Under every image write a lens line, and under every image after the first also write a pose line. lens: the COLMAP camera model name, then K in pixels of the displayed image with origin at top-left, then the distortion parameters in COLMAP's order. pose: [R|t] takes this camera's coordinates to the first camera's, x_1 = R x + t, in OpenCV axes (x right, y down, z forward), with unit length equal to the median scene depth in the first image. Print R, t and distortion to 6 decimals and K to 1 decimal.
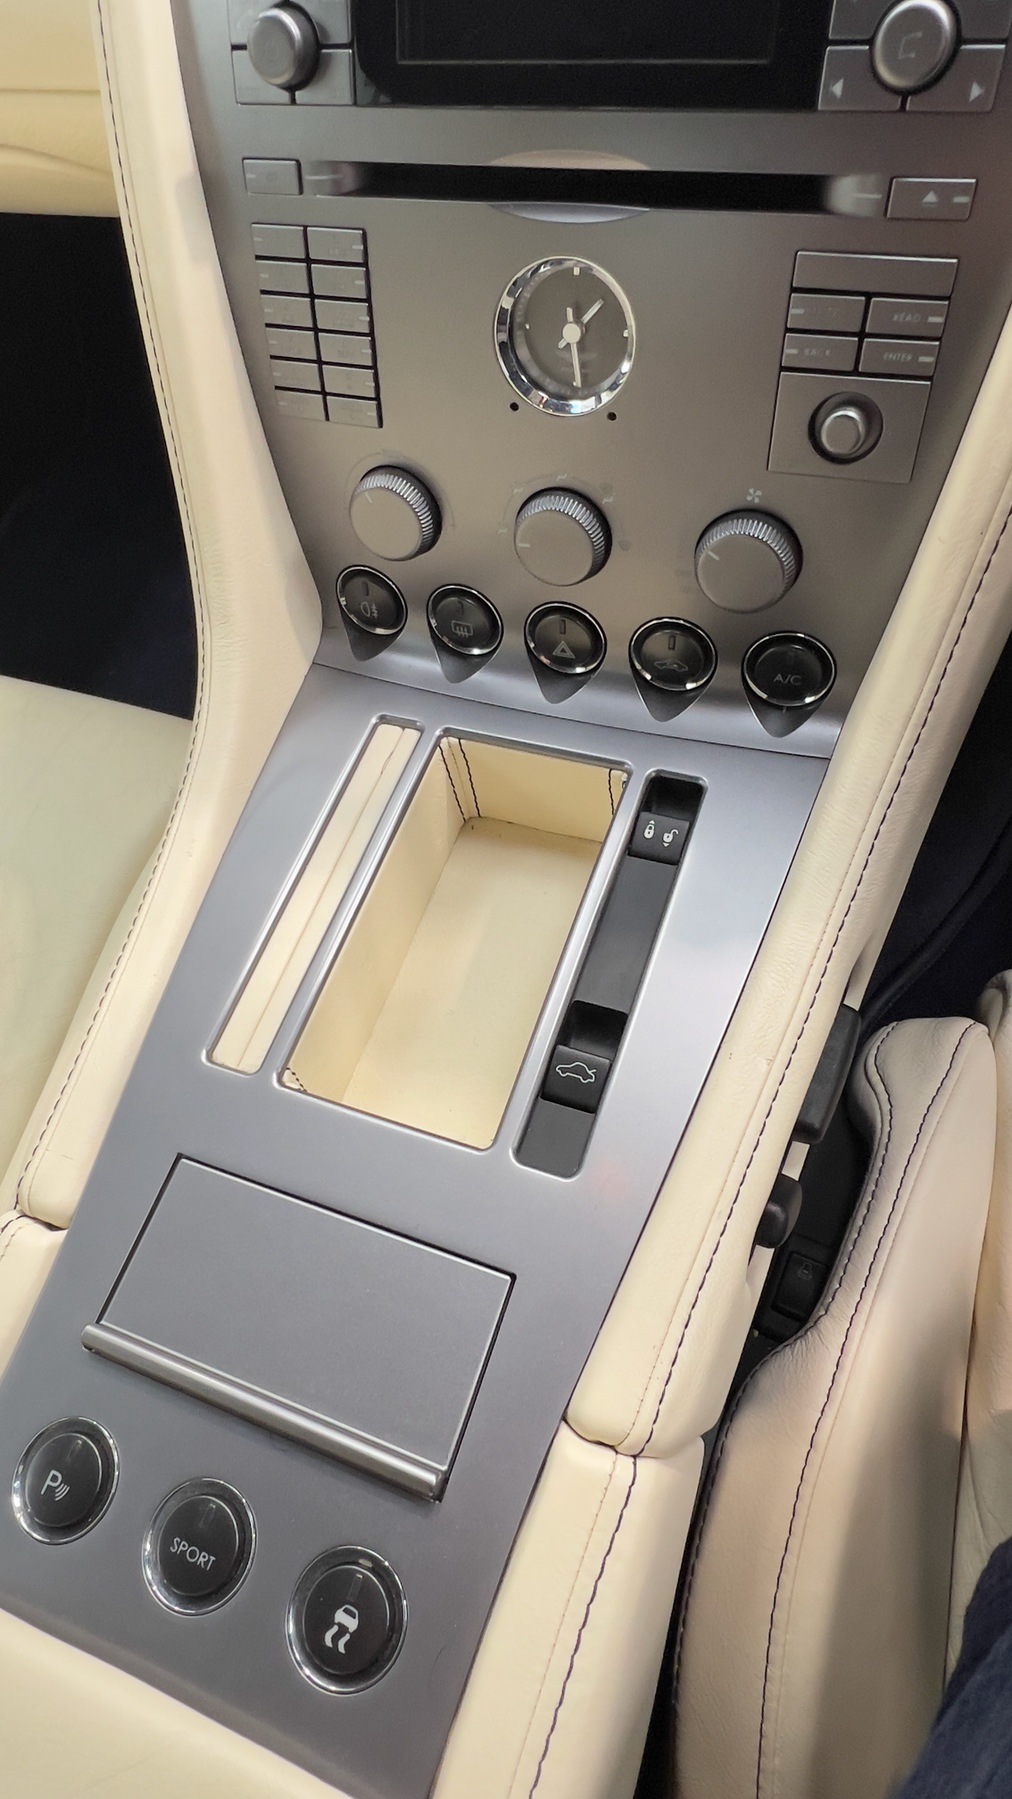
lens RADIAL K [[1116.3, 0, 482.0], [0, 1116.3, 878.6], [0, 0, 1]] dist [-0.000822, -0.000812]
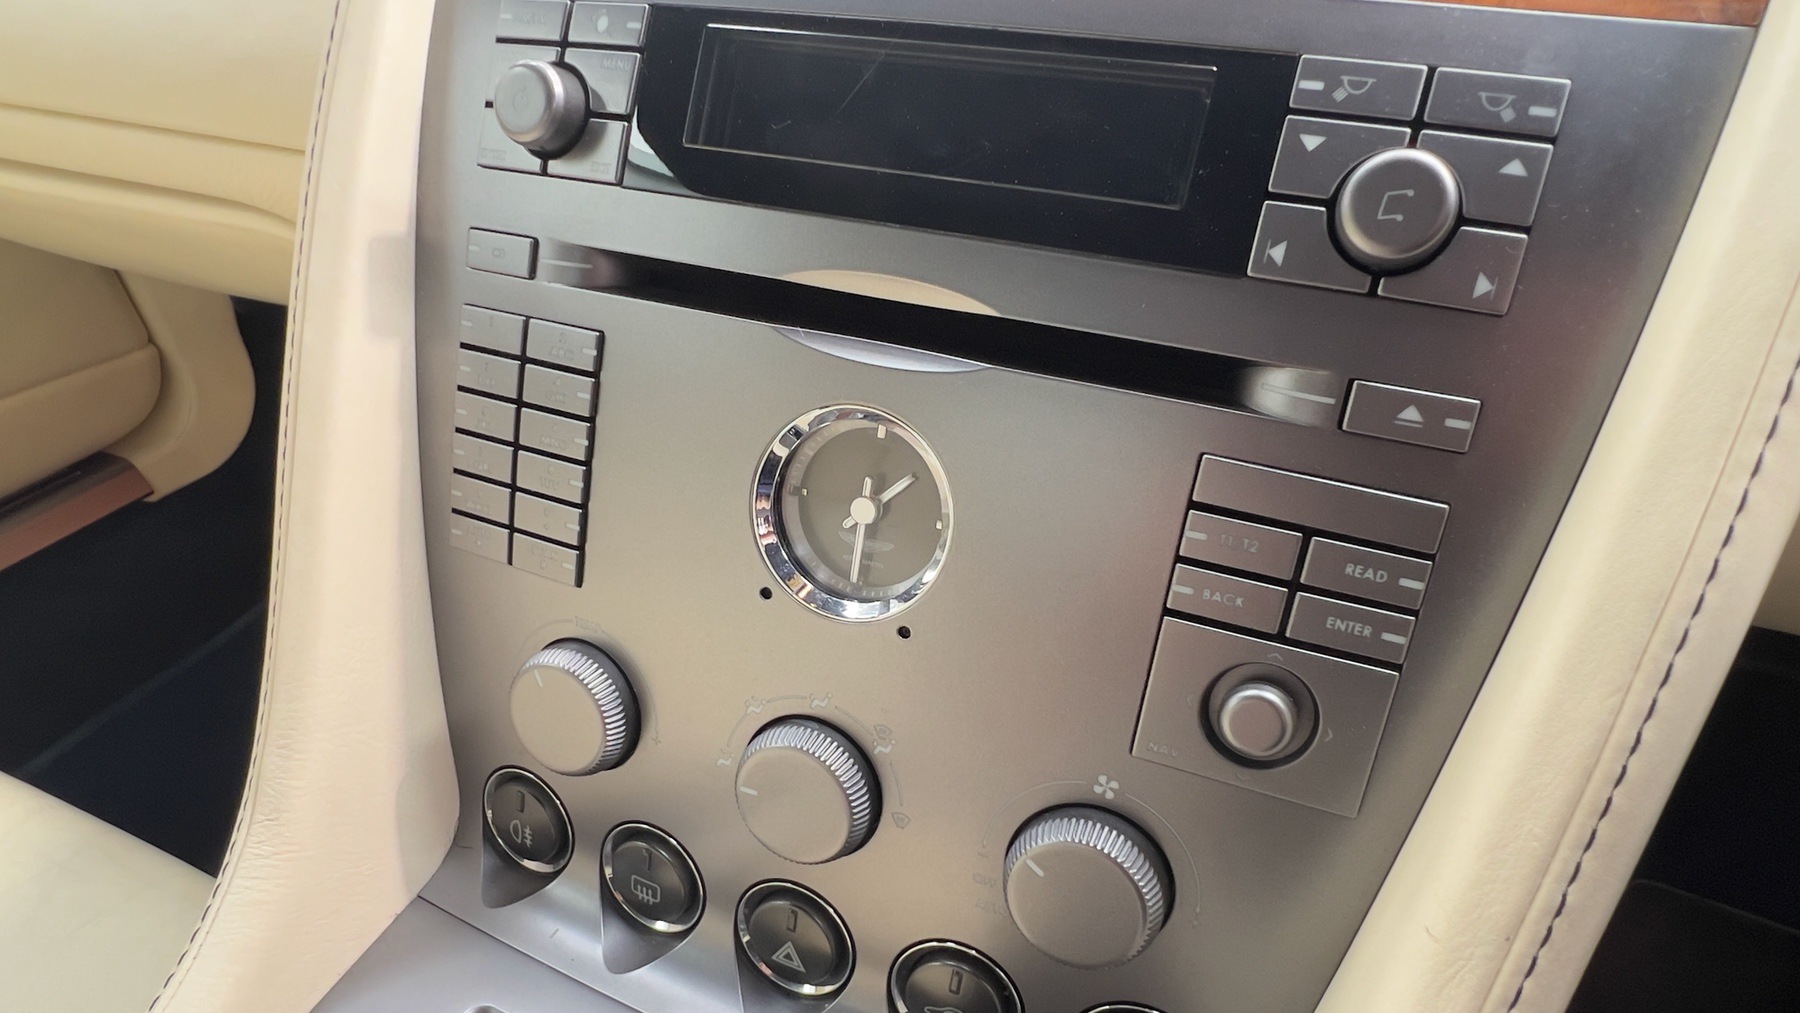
lens RADIAL K [[1116.9, 0, 862.4], [0, 1116.9, 567.0], [0, 0, 1]] dist [-0.000822, -0.000812]
pose [[0.982564, 0.184368, 0.023994, 0.066465], [-0.156404, 0.889425, -0.429489, -0.154433], [-0.100525, 0.418248, 0.902753, 0.374366]]
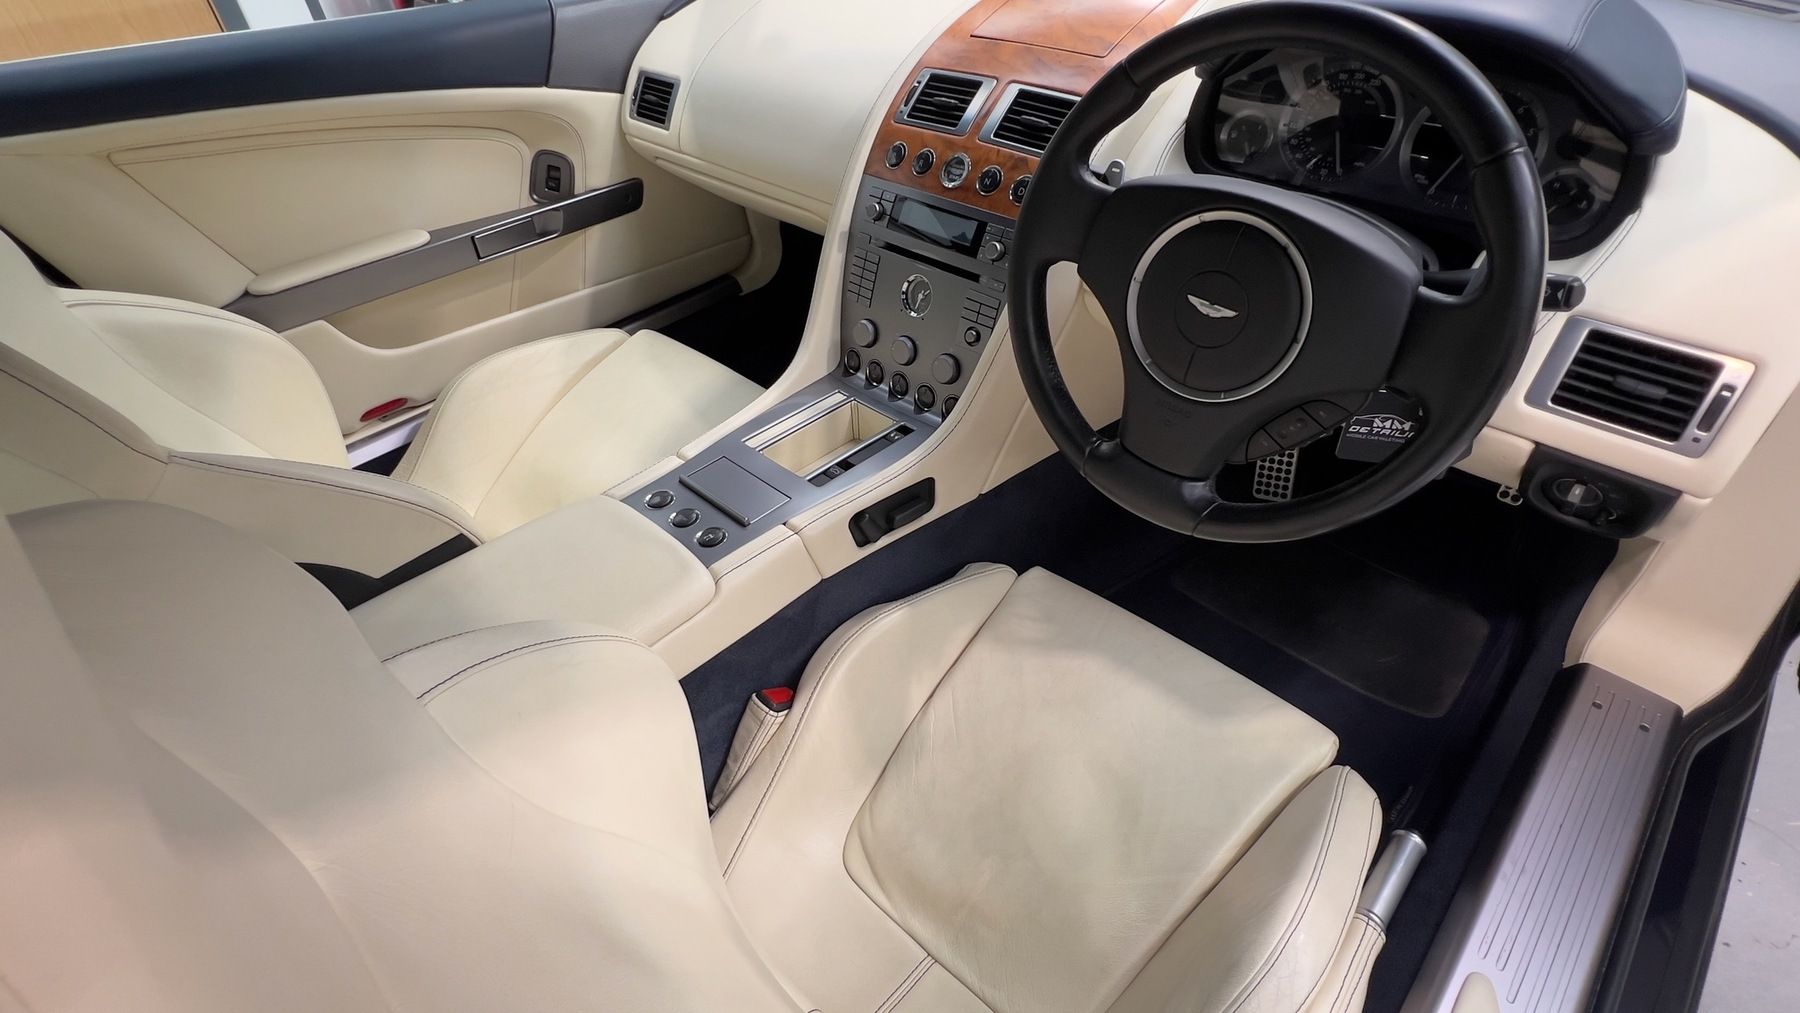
lens RADIAL K [[891.8, 0, 894.2], [0, 891.8, 521.4], [0, 0, 1]] dist [-0.008094, 0.002794]
pose [[0.907759, 0.357538, -0.219408, 0.857911], [-0.407271, 0.876483, -0.256725, 0.888663], [0.100518, 0.322403, 0.941250, -1.429343]]
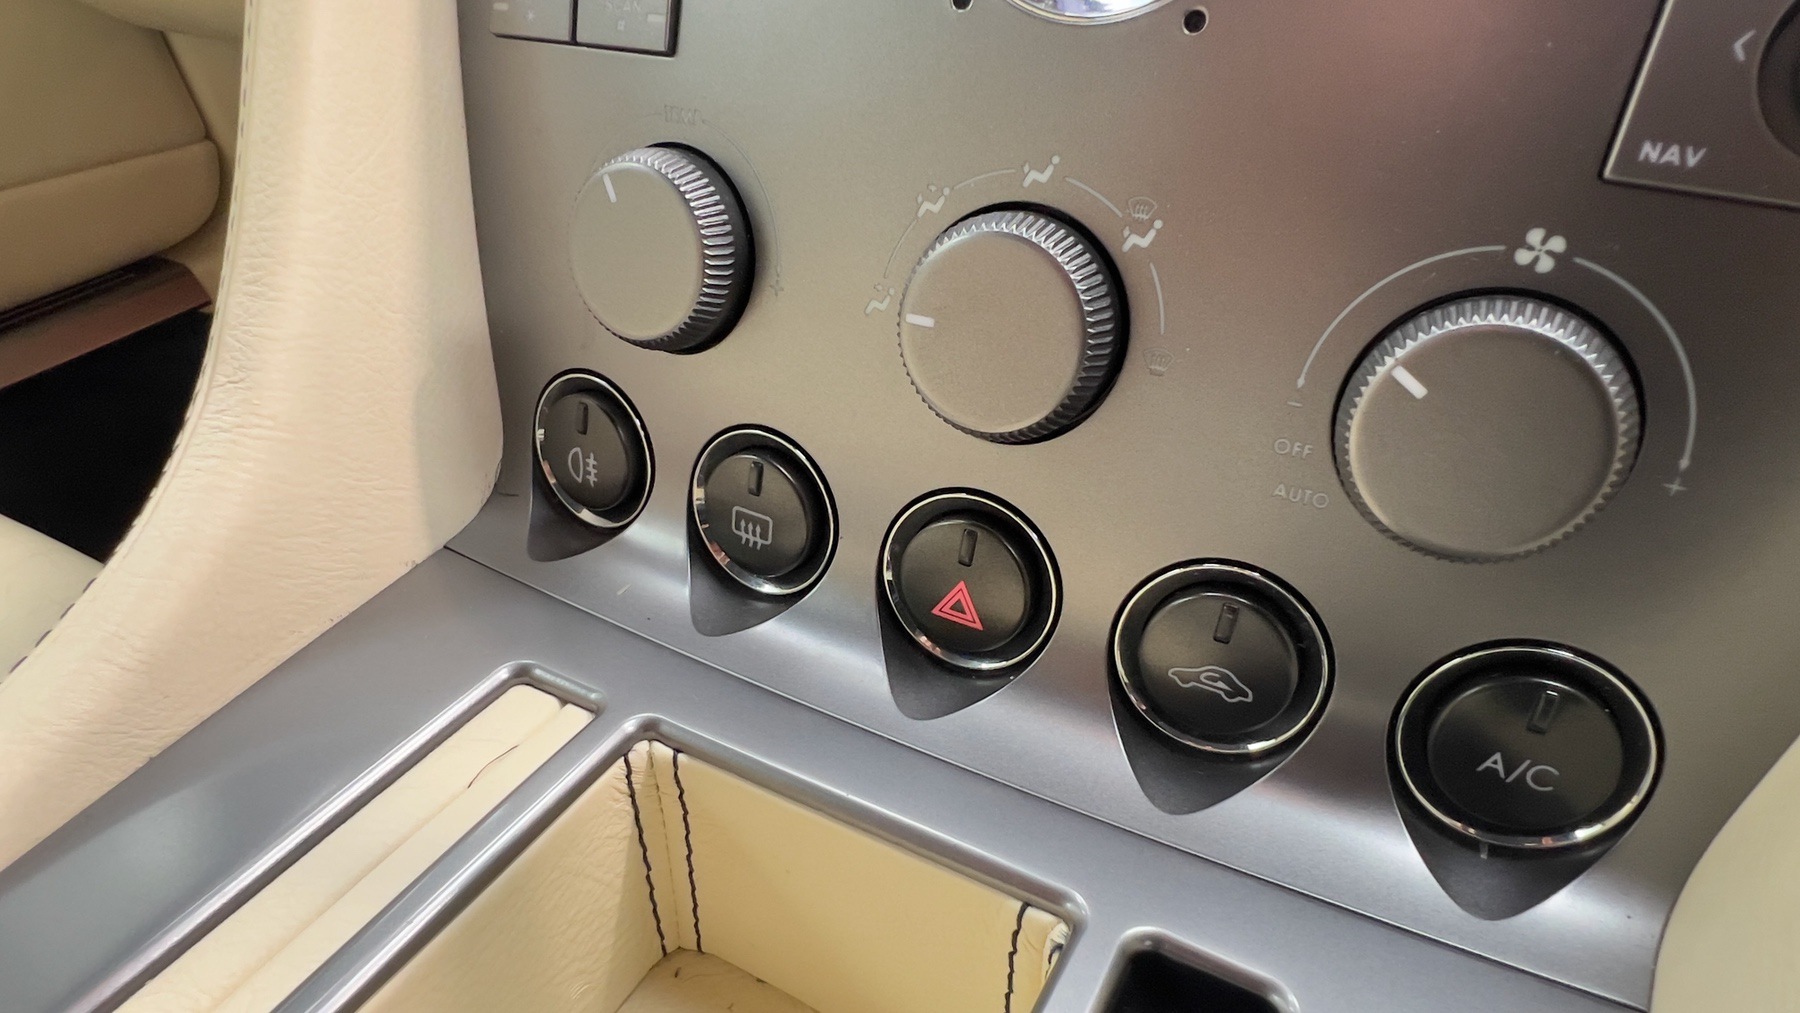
lens RADIAL K [[1116.9, 0, 852.6], [0, 1116.9, 585.5], [0, 0, 1]] dist [-0.000822, -0.000812]
pose [[0.974925, 0.219662, -0.035644, 0.052880], [-0.217368, 0.905678, -0.364005, -0.050002], [-0.047676, 0.362625, 0.930715, 0.676873]]
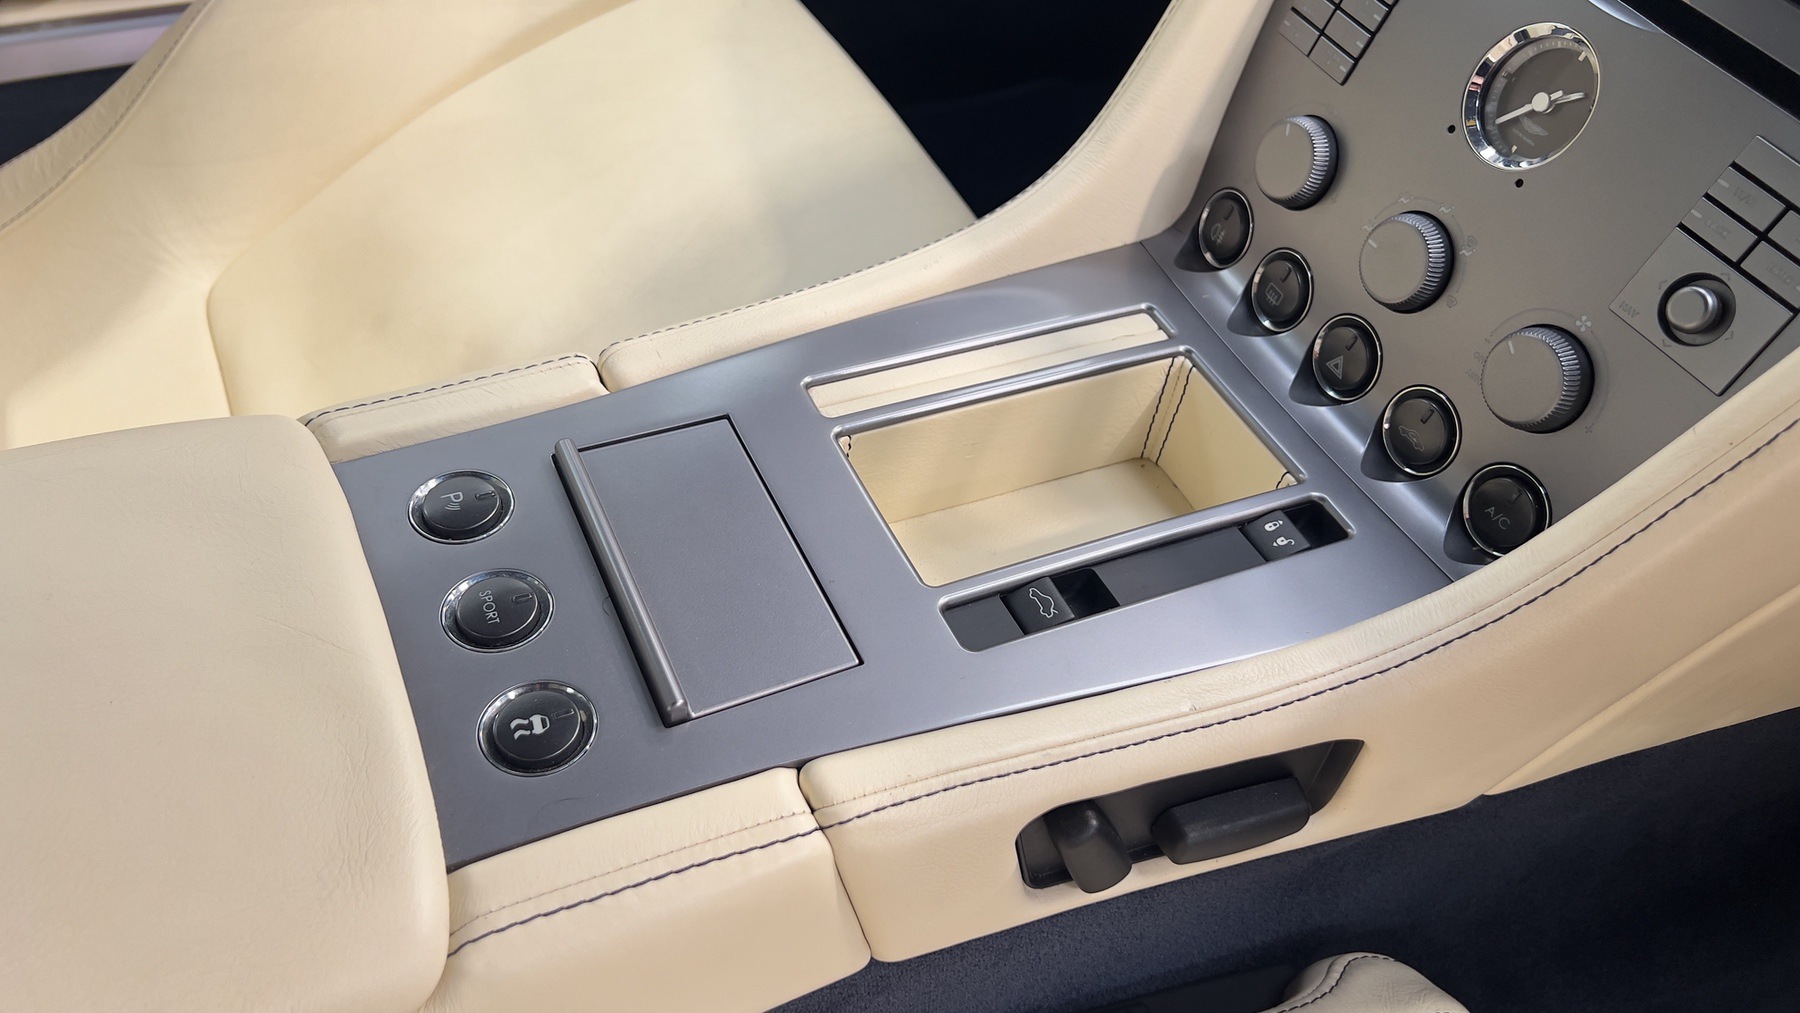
lens RADIAL K [[1403.7, 0, 896.8], [0, 1403.7, 501.5], [0, 0, 1]] dist [0.045903, -0.056162]
pose [[0.686060, 0.661025, -0.303919, 0.300867], [-0.709817, 0.699799, -0.080257, 0.288410], [0.159630, 0.270788, 0.949311, -0.233289]]
